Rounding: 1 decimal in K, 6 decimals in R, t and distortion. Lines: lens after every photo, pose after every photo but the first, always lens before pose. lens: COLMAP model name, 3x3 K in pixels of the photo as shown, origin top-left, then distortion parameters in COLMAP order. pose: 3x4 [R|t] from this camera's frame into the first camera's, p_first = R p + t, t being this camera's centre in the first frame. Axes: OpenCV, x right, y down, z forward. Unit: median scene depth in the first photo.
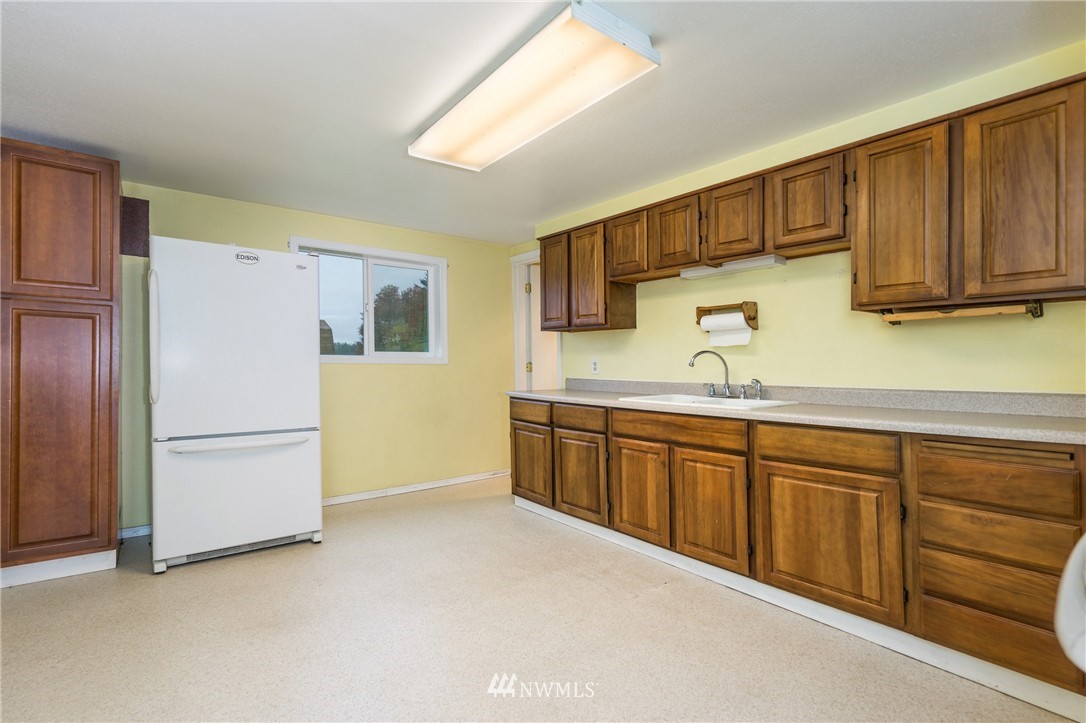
lens RADIAL K [[511.6, 0, 543.0], [0, 511.6, 361.5], [0, 0, 1]] dist [-0.000599, 0.000125]
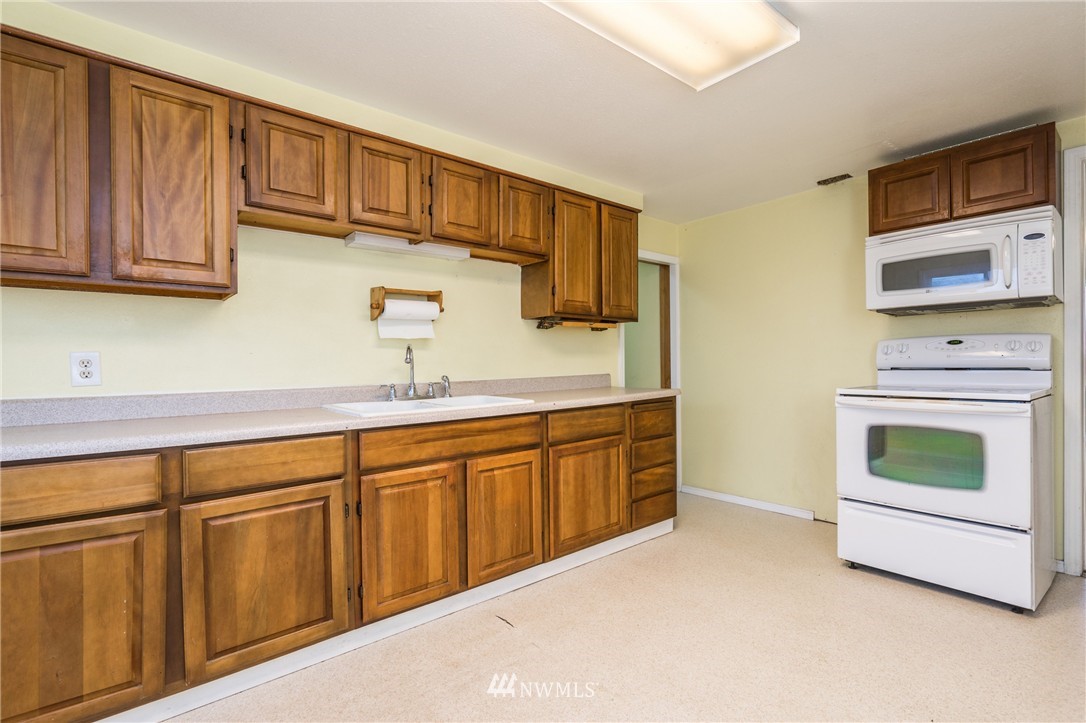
lens RADIAL K [[511.6, 0, 543.0], [0, 511.6, 361.5], [0, 0, 1]] dist [-0.000599, 0.000125]
pose [[-0.035010, -0.000161, 0.999387, -0.522720], [0.010758, 0.999942, 0.000538, 0.009612], [-0.999329, 0.010770, -0.035007, 0.848026]]
